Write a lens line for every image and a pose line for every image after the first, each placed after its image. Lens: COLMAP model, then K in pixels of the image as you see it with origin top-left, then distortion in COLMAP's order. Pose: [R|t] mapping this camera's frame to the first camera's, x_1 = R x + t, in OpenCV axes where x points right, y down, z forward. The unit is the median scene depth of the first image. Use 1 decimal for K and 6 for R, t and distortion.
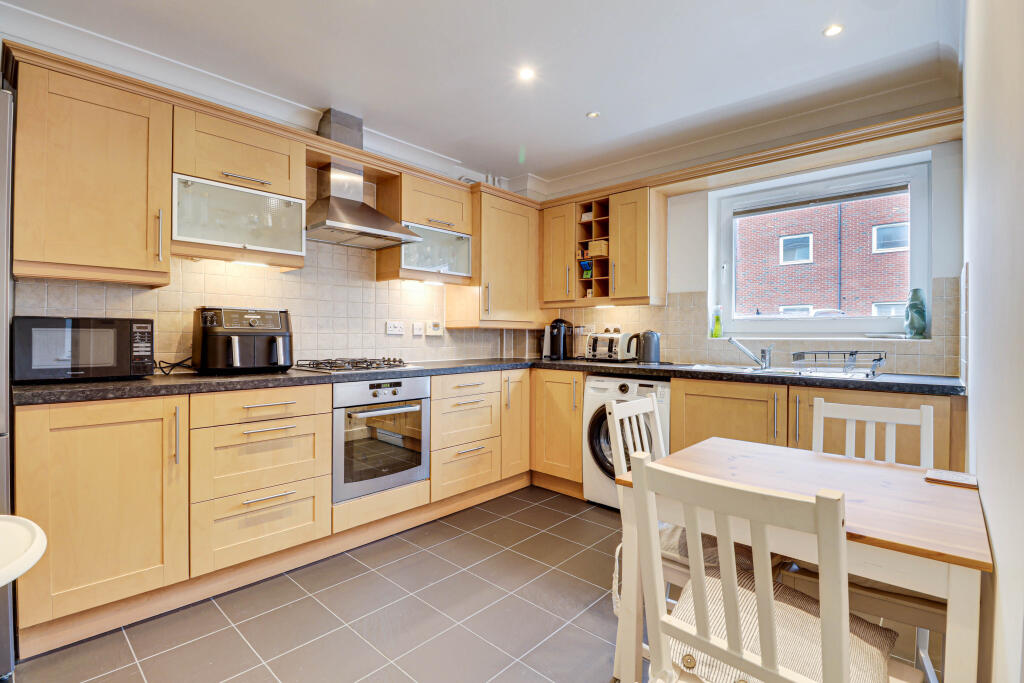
lens RADIAL K [[480.5, 0, 511.1], [0, 480.5, 337.1], [0, 0, 1]] dist [-0.001971, -0.006265]
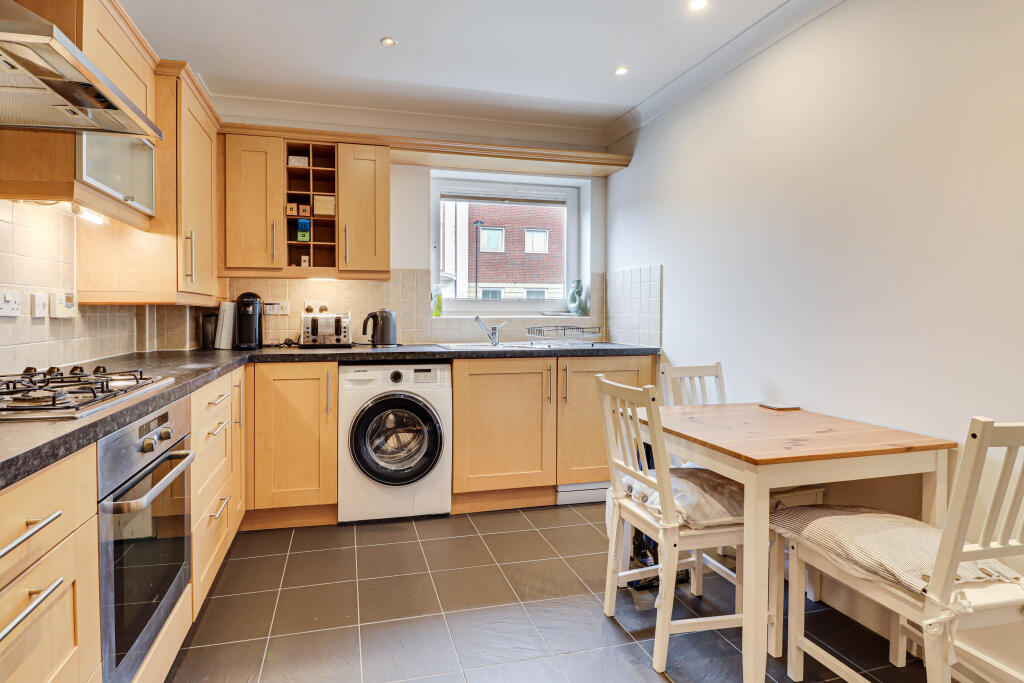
lens RADIAL K [[480.5, 0, 504.7], [0, 480.5, 320.6], [0, 0, 1]] dist [-0.001971, -0.006265]
pose [[0.567784, -0.016586, 0.823010, -0.312155], [0.006851, 0.999858, 0.015423, -0.004842], [-0.823149, -0.003118, 0.567817, 0.304857]]
